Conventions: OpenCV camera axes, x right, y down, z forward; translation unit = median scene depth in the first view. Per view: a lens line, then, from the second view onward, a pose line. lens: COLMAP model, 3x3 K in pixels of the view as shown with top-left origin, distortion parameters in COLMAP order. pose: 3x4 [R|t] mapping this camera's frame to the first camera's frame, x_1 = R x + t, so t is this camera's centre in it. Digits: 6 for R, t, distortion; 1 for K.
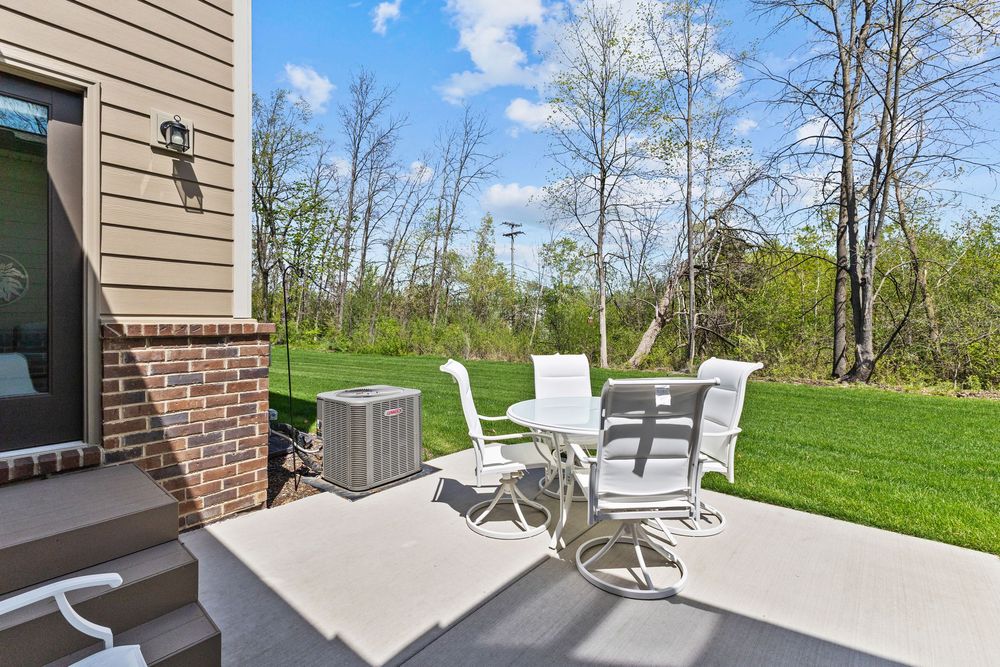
lens RADIAL K [[430.2, 0, 504.4], [0, 430.2, 316.6], [0, 0, 1]] dist [0.011547, -0.002541]
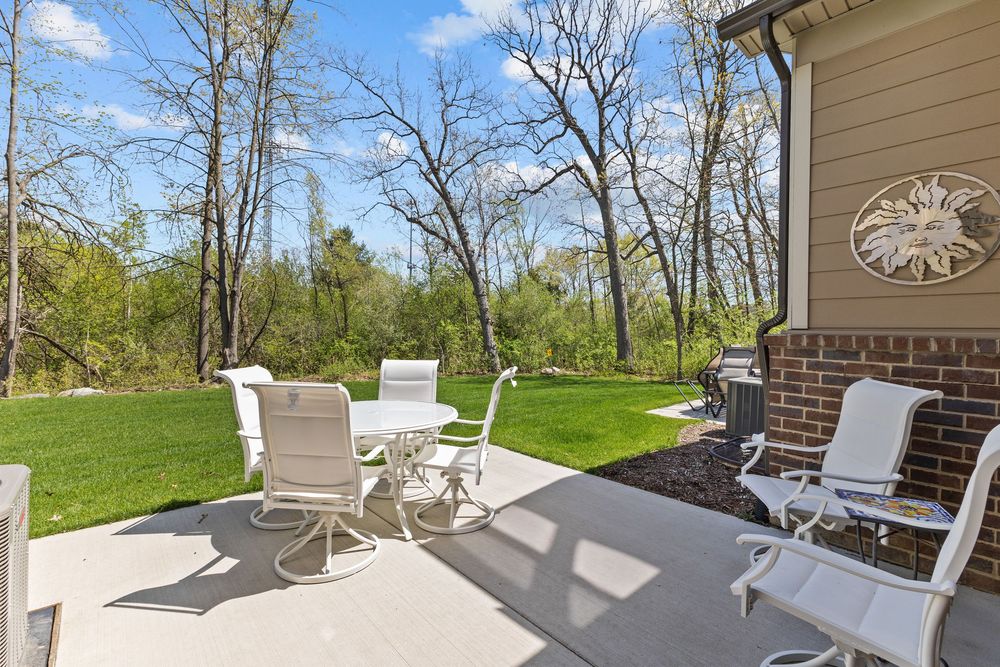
lens RADIAL K [[430.2, 0, 496.6], [0, 430.2, 329.3], [0, 0, 1]] dist [0.011547, -0.002541]
pose [[0.149805, 0.018623, 0.988540, -0.134083], [-0.035491, 0.999280, -0.013447, 0.002691], [-0.988078, -0.033070, 0.150358, 0.093374]]
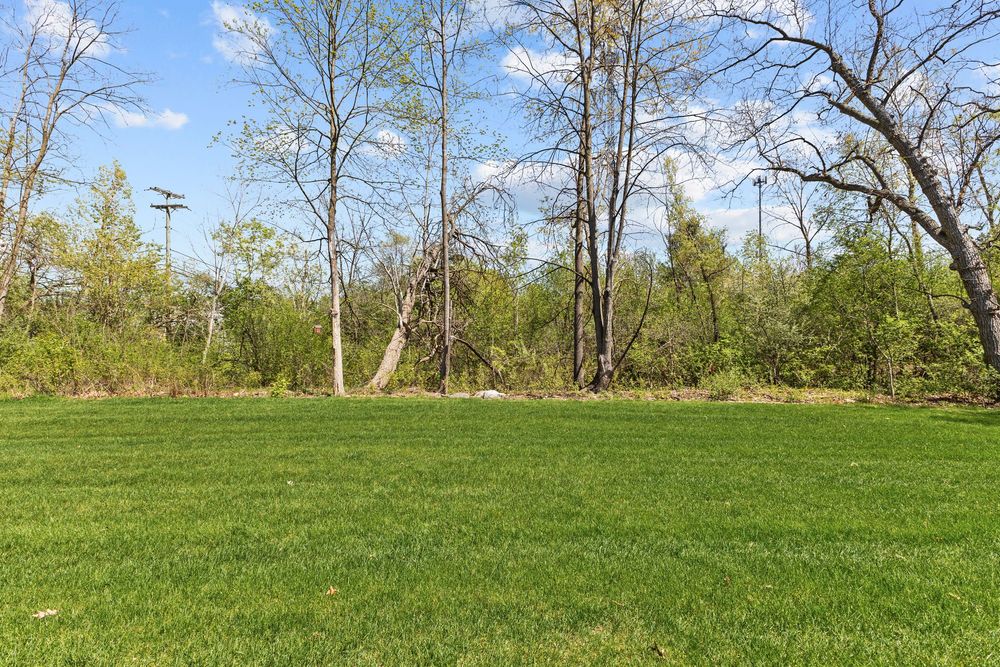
lens RADIAL K [[430.2, 0, 500.5], [0, 430.2, 332.4], [0, 0, 1]] dist [0.011547, -0.002541]
pose [[0.775082, 0.003711, 0.631849, -0.016402], [-0.014116, 0.999835, 0.011444, 0.001348], [-0.631703, -0.017789, 0.775007, 0.244955]]
